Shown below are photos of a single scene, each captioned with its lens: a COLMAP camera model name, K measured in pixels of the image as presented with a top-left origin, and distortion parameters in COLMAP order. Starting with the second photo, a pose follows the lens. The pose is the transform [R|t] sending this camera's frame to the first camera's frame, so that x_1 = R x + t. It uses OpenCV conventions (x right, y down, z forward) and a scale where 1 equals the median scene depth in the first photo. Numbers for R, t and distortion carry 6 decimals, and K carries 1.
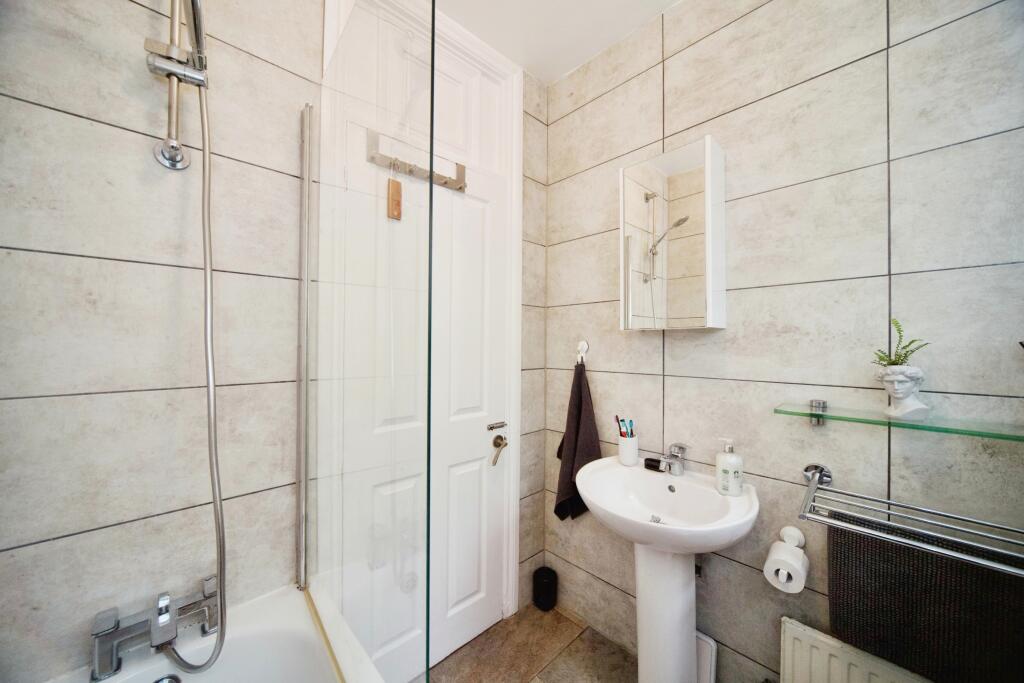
lens RADIAL K [[364.7, 0, 512.0], [0, 364.7, 341.5], [0, 0, 1]] dist [-0.000043, -0.005133]
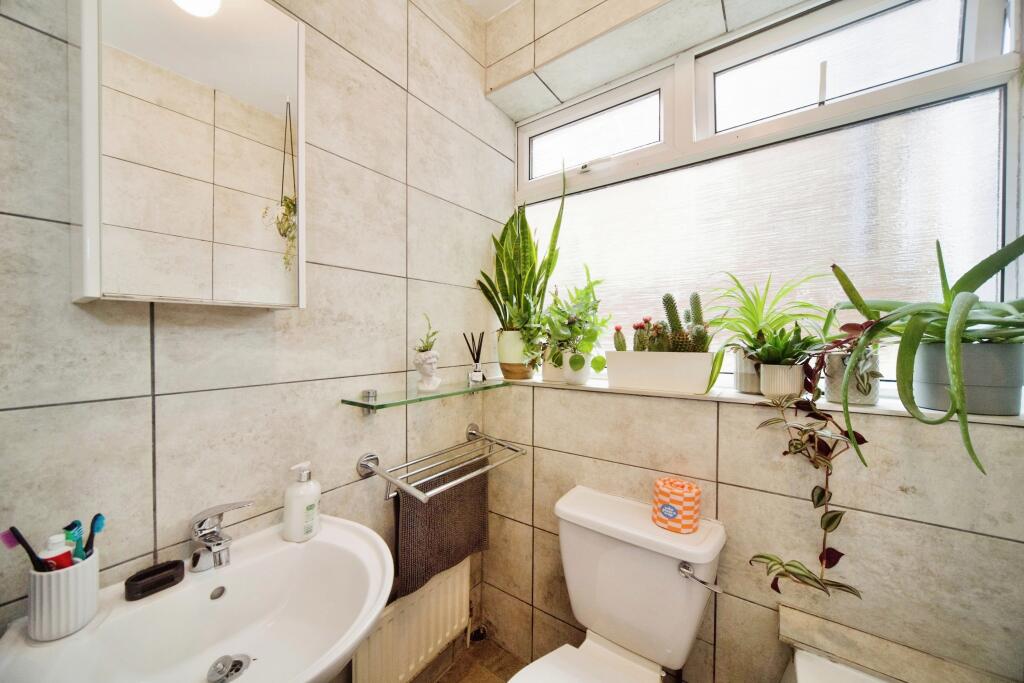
lens RADIAL K [[364.7, 0, 512.0], [0, 364.7, 341.5], [0, 0, 1]] dist [-0.000043, -0.005133]
pose [[-0.187420, -0.015643, 0.982155, -0.200720], [-0.007332, 0.999868, 0.014526, 0.009151], [-0.982253, -0.004479, -0.187509, 0.728553]]
